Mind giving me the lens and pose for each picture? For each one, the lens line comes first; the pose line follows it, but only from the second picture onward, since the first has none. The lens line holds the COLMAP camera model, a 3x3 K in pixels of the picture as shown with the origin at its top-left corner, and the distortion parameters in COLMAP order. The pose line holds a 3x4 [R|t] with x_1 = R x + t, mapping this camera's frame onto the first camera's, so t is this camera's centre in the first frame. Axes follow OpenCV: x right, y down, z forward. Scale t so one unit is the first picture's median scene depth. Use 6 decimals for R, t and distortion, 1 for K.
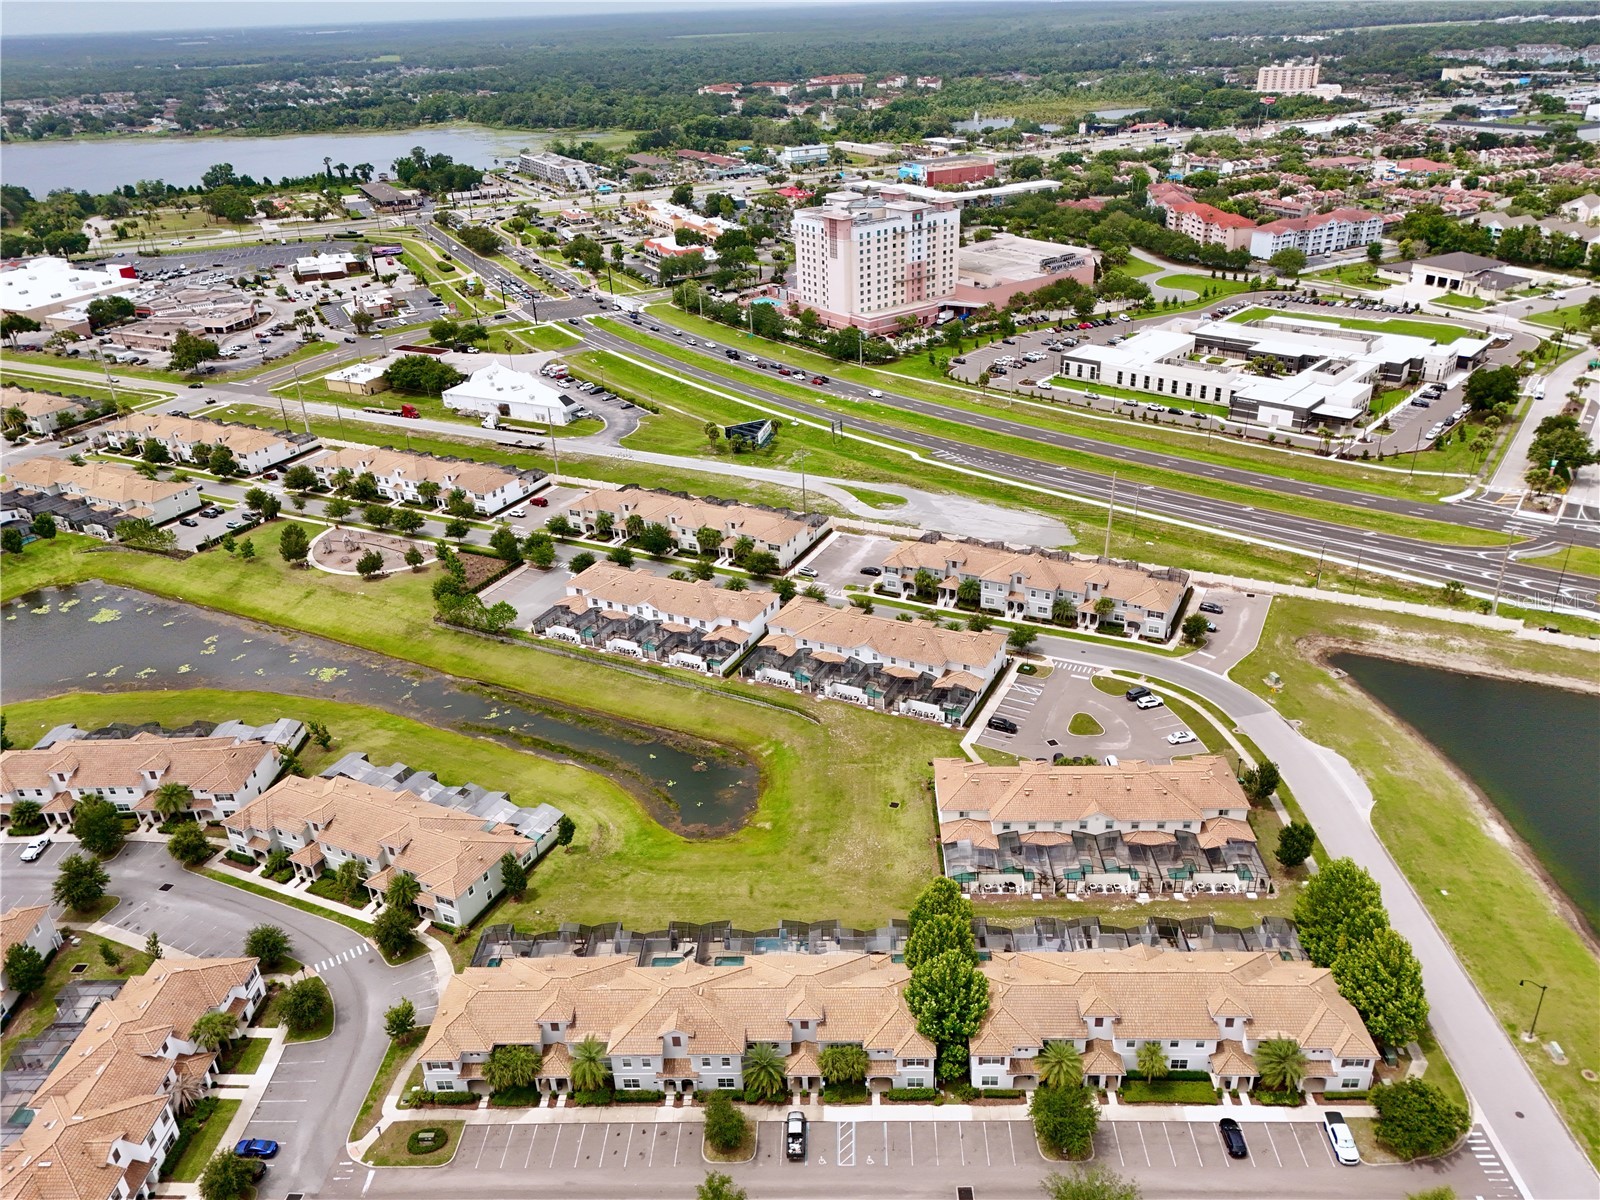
lens RADIAL K [[1210.3, 0, 800.0], [0, 1210.3, 600.0], [0, 0, 1]] dist [0.091952, -0.120832]
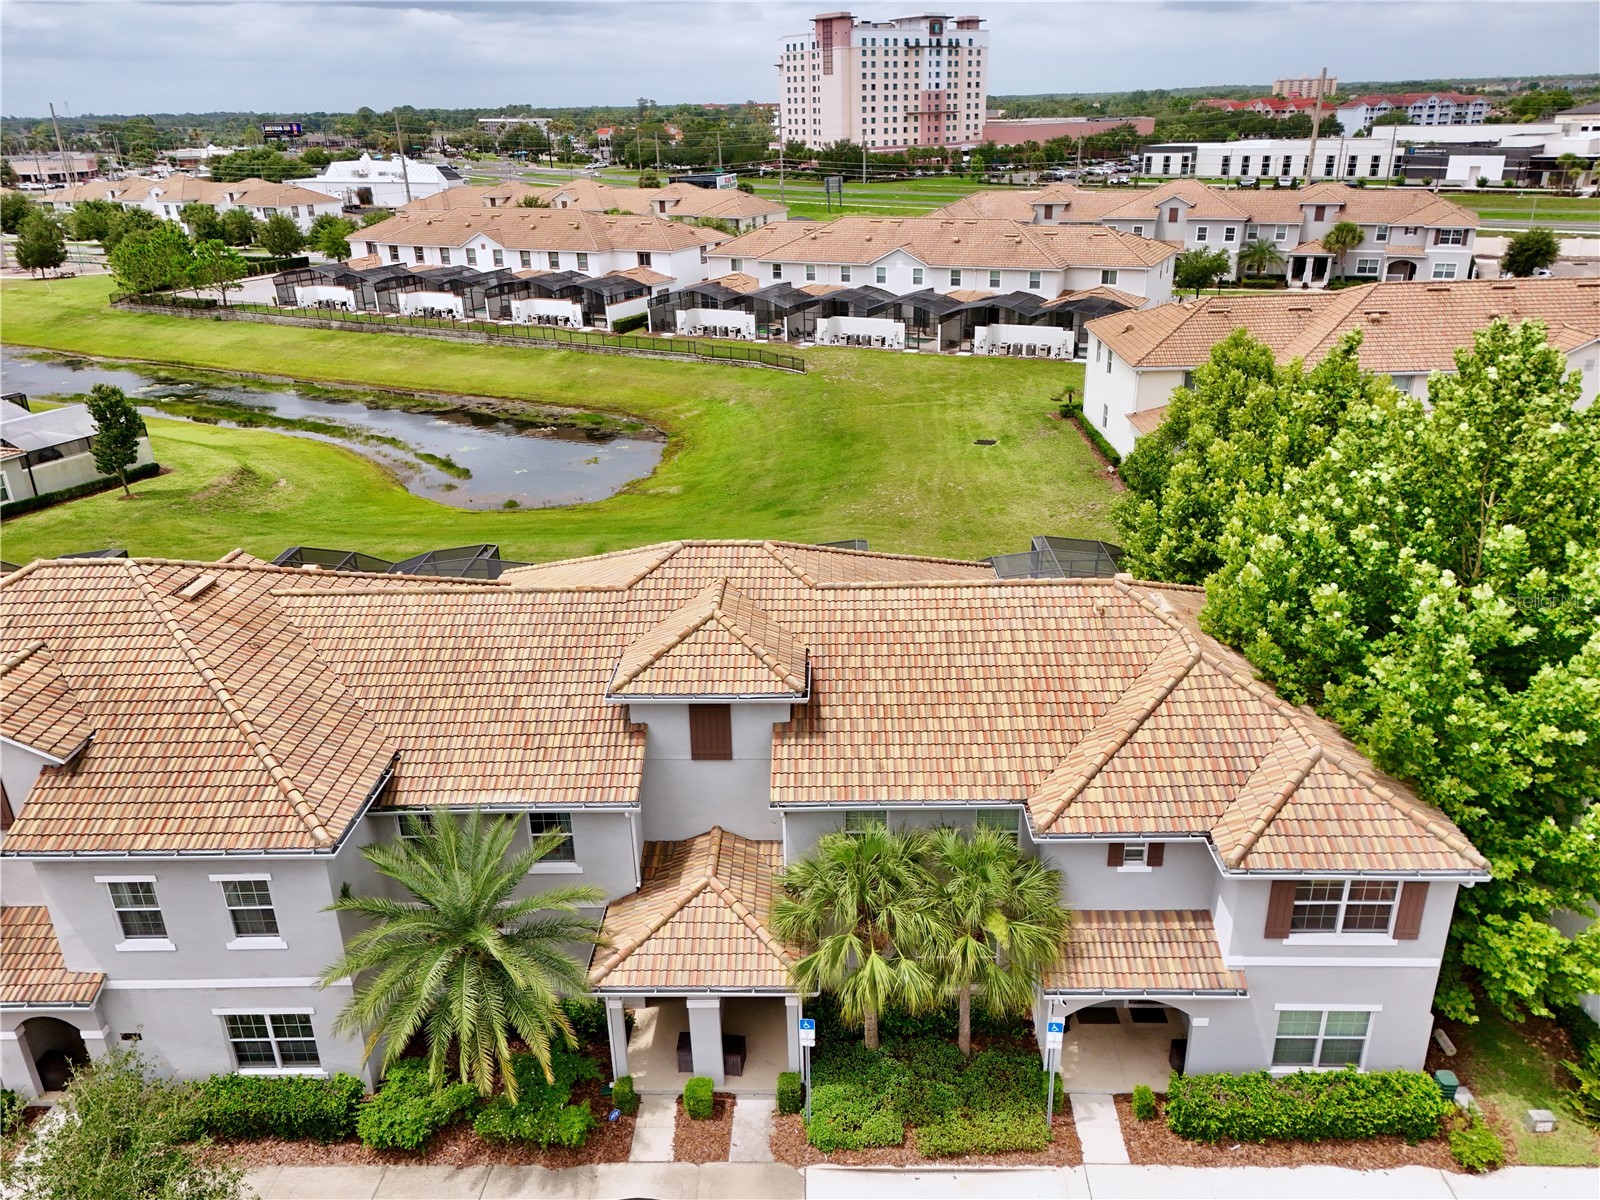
lens RADIAL K [[1203.6, 0, 800.0], [0, 1203.6, 600.0], [0, 0, 1]] dist [0.023162, 0.002490]
pose [[0.999885, 0.010361, 0.011064, 0.009081], [-0.009478, 0.996976, -0.077133, 0.201886], [-0.011830, 0.077020, 0.996959, 0.480175]]
